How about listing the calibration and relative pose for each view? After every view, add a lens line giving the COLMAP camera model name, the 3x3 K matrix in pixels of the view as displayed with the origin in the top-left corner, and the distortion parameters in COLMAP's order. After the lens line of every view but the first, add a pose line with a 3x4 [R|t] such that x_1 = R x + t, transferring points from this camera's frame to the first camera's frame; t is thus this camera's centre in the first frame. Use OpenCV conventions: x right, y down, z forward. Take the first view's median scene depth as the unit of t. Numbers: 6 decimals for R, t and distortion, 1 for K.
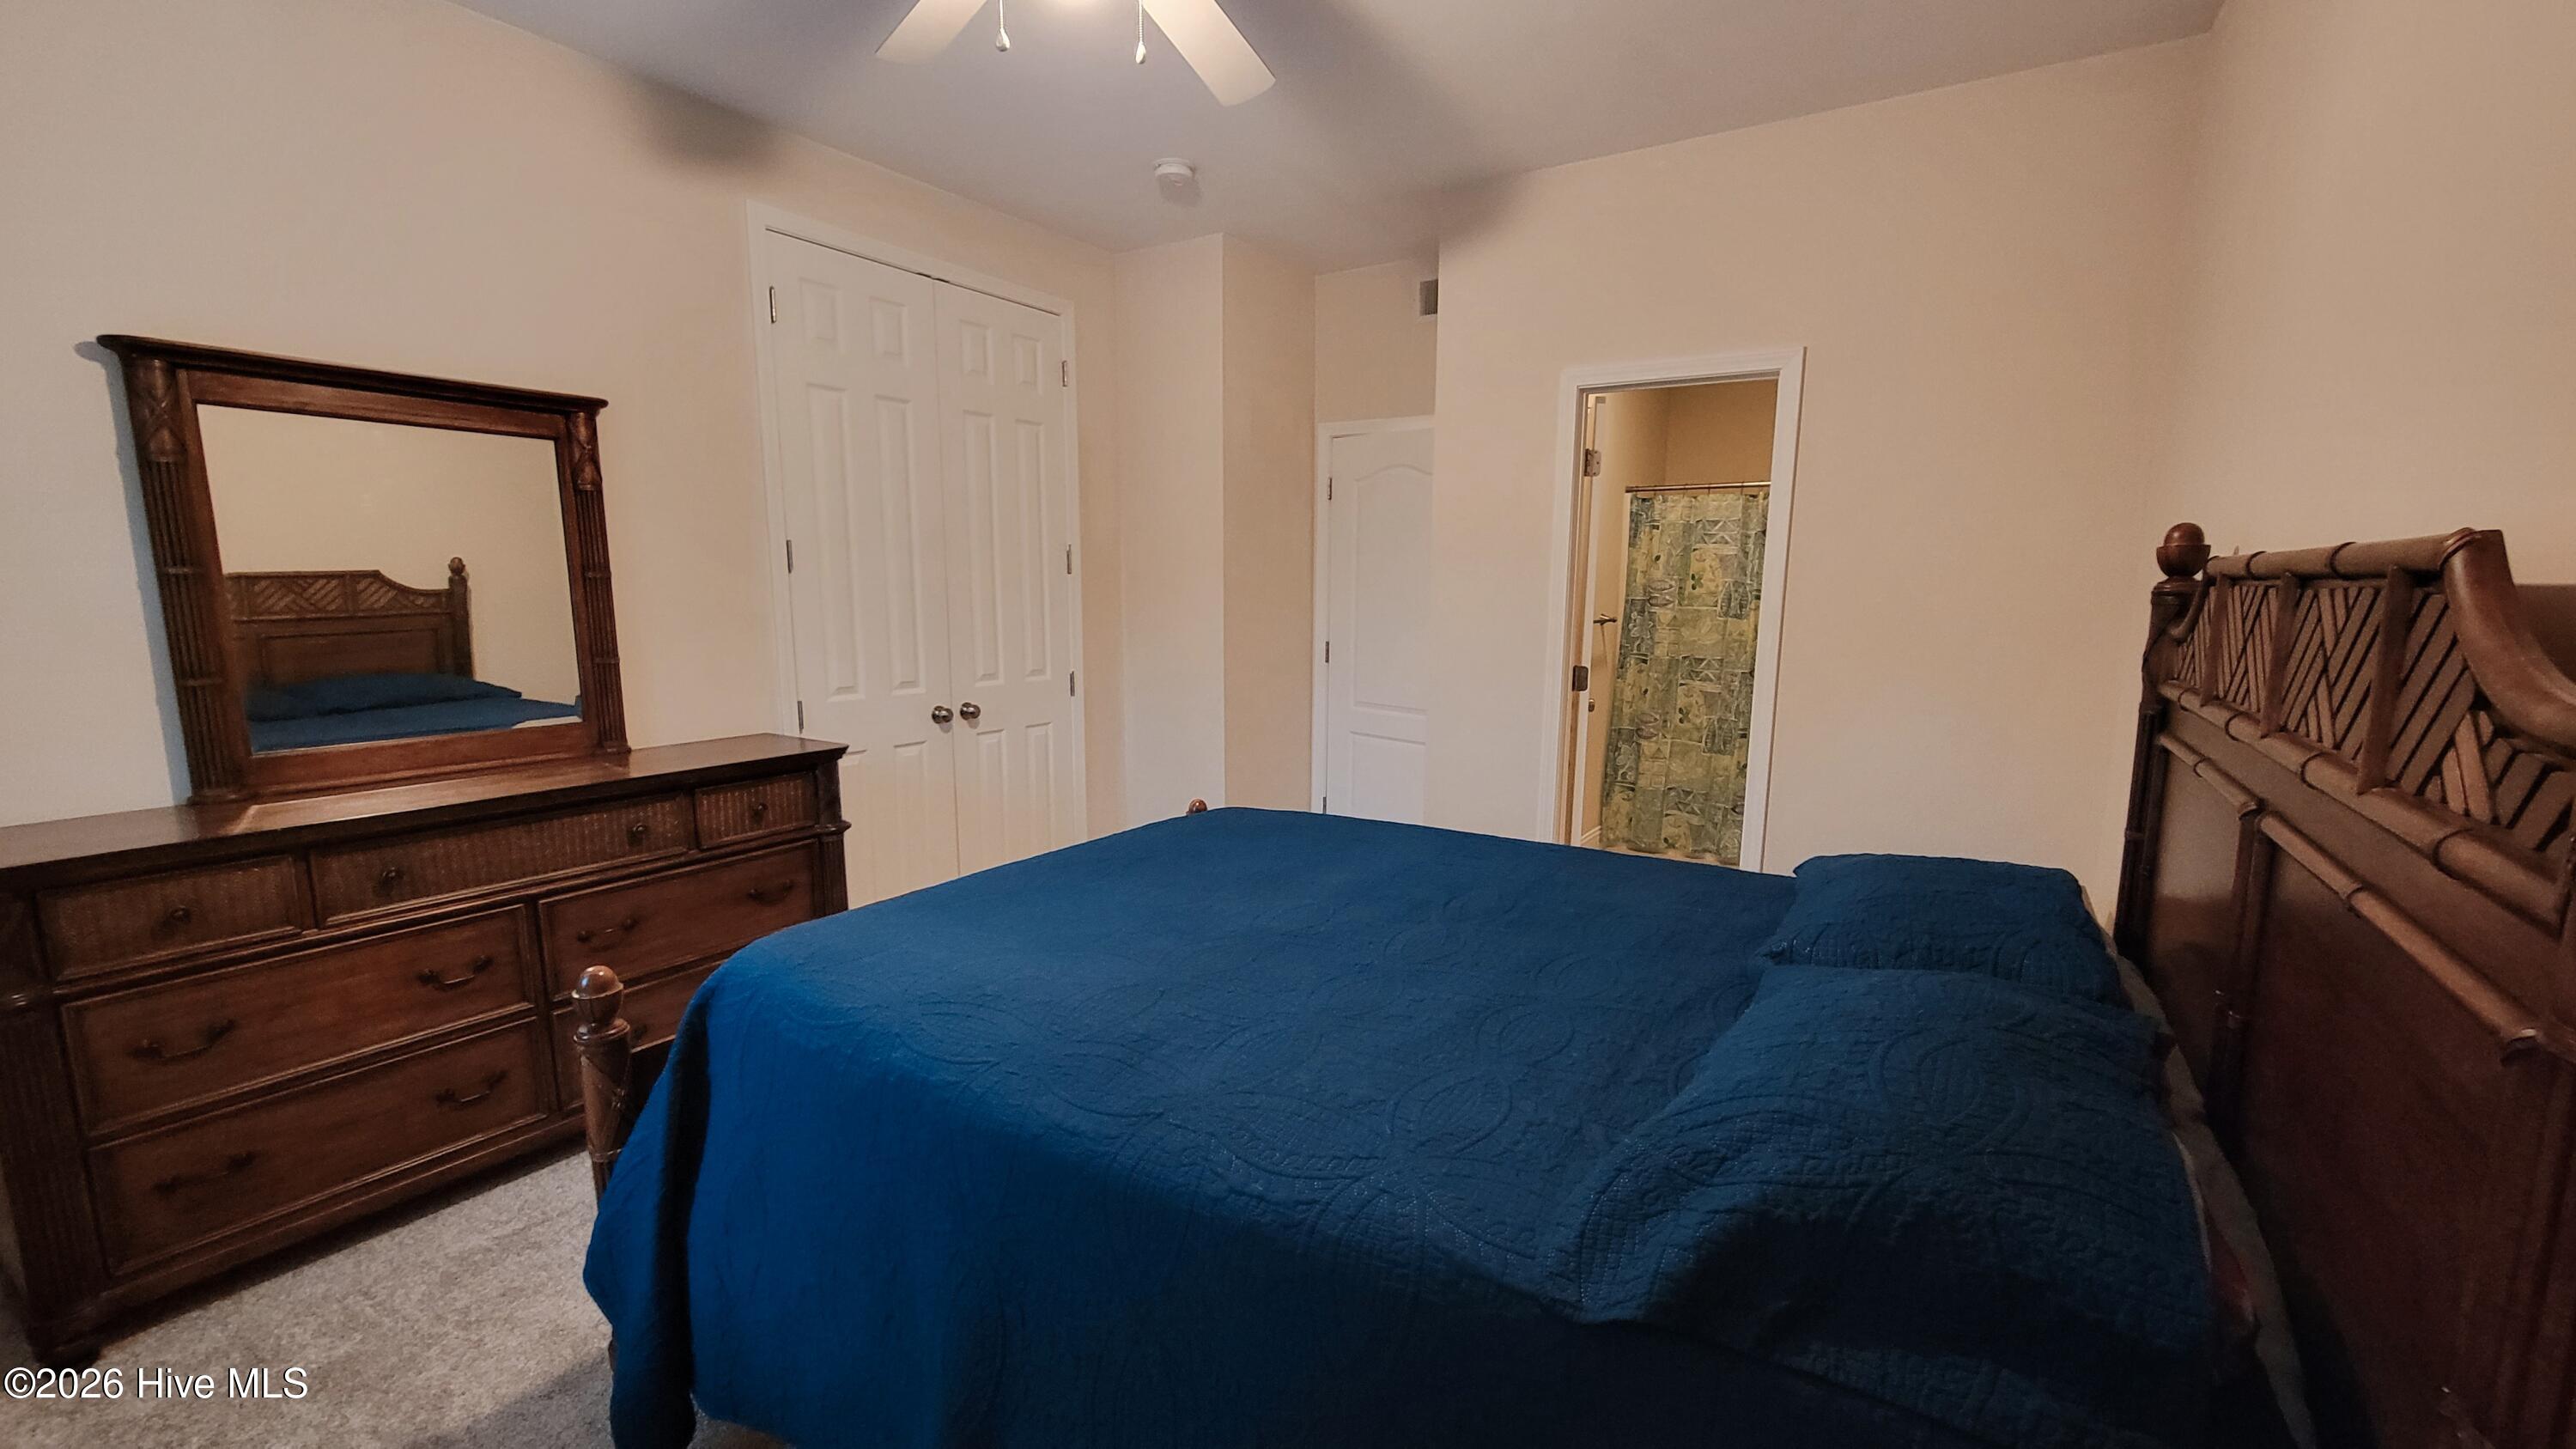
lens RADIAL K [[1068.6, 0, 1298.5], [0, 1068.6, 734.0], [0, 0, 1]] dist [-0.002095, -0.000383]
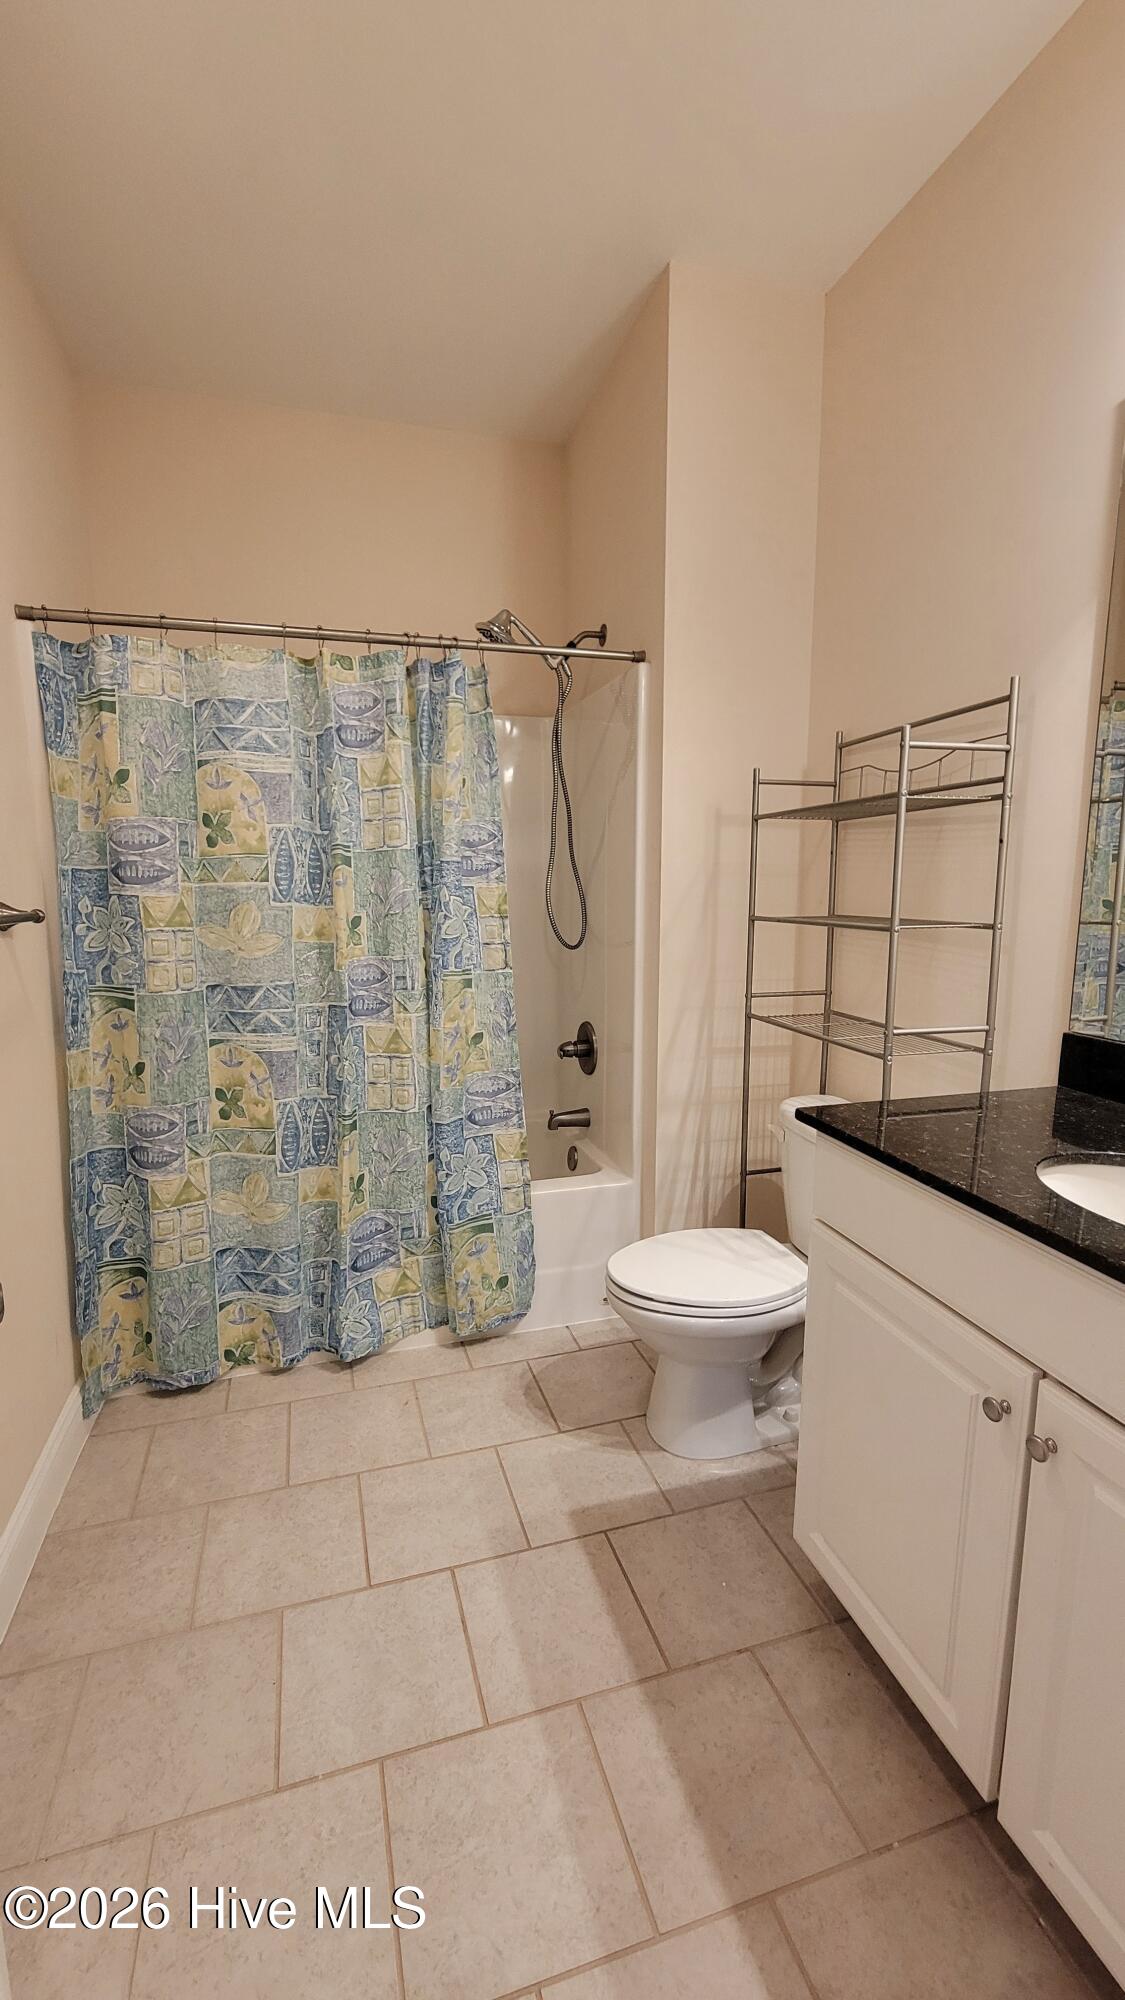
lens RADIAL K [[829.6, 0, 560.7], [0, 829.6, 1021.1], [0, 0, 1]] dist [-0.002095, -0.000383]
pose [[0.638342, -0.136836, 0.757493, 0.172787], [0.120580, 0.989700, 0.077170, -0.065851], [-0.760250, 0.042077, 0.648266, 0.630016]]
